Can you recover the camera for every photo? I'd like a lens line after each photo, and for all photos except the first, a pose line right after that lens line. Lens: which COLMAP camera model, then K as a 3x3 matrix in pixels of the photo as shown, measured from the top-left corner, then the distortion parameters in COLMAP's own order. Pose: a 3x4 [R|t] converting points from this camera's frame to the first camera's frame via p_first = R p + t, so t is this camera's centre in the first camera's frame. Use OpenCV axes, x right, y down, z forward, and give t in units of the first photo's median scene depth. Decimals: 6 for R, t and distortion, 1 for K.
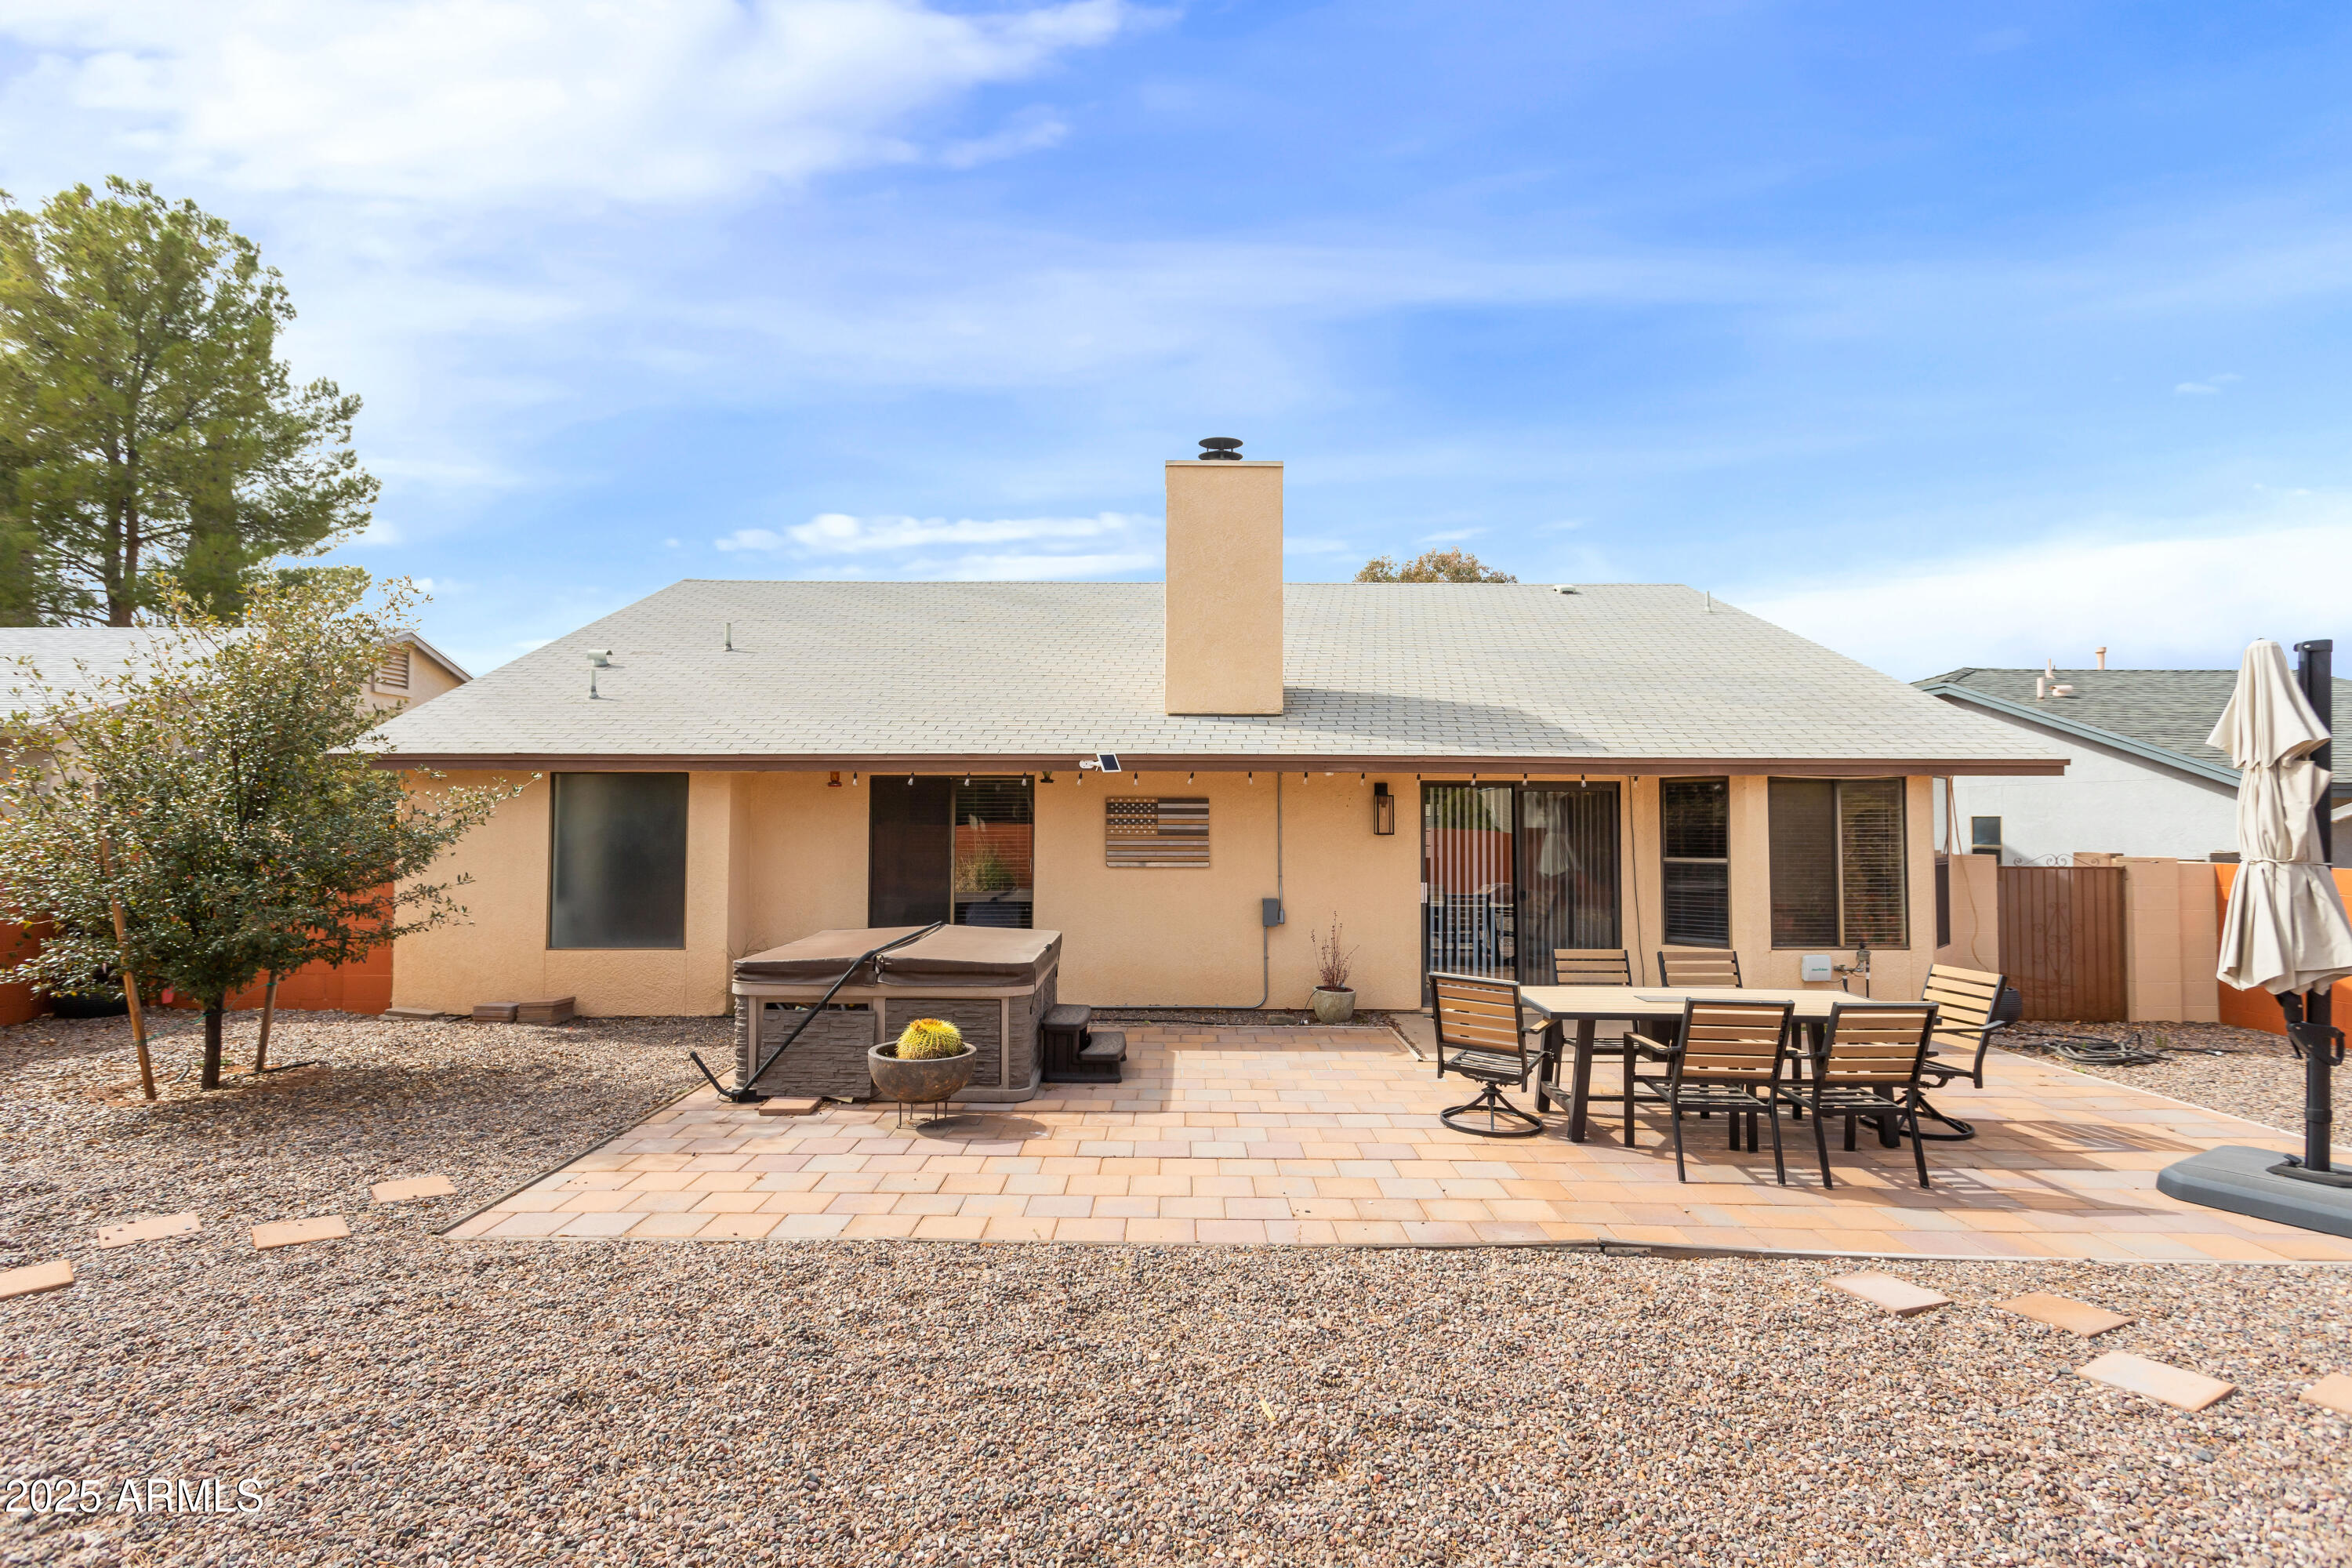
lens RADIAL K [[1128.9, 0, 1169.4], [0, 1128.9, 787.0], [0, 0, 1]] dist [0.004779, -0.000280]
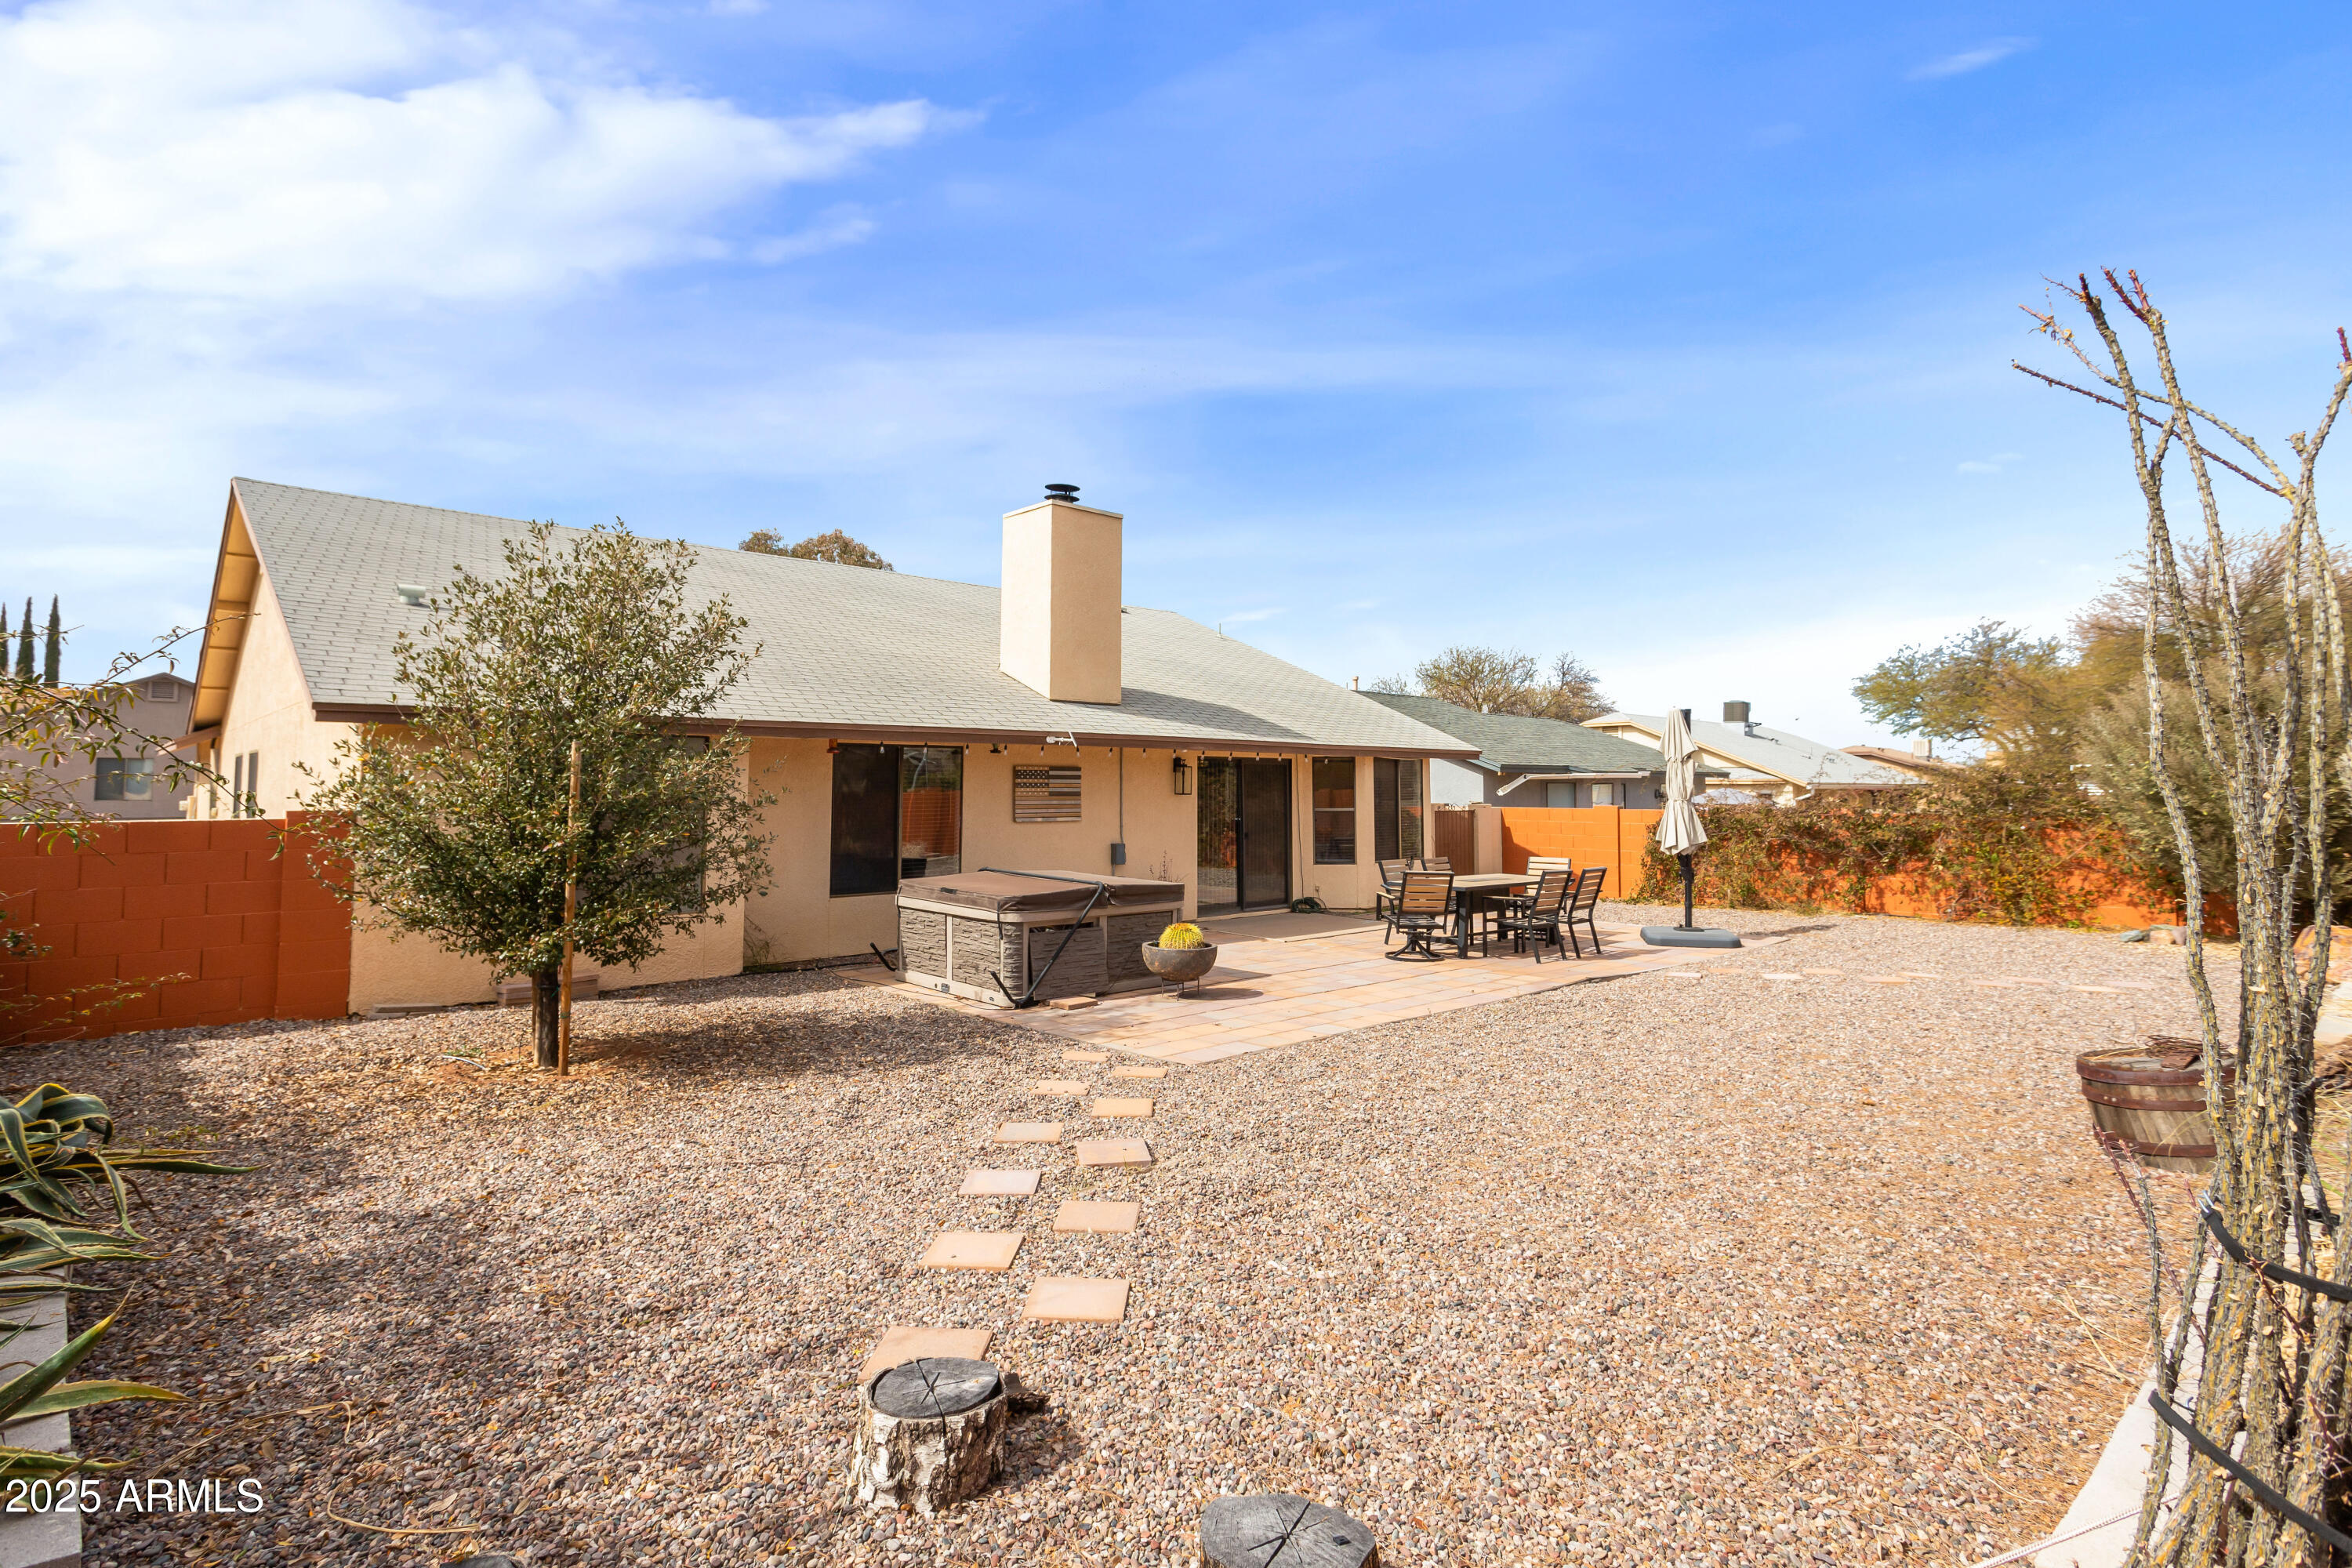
lens RADIAL K [[1128.9, 0, 1169.4], [0, 1128.9, 787.0], [0, 0, 1]] dist [0.004779, -0.000280]
pose [[0.741762, -0.000651, 0.670663, -0.756718], [-0.019855, 0.999540, 0.022930, 0.000970], [-0.670369, -0.030325, 0.741408, -0.027125]]
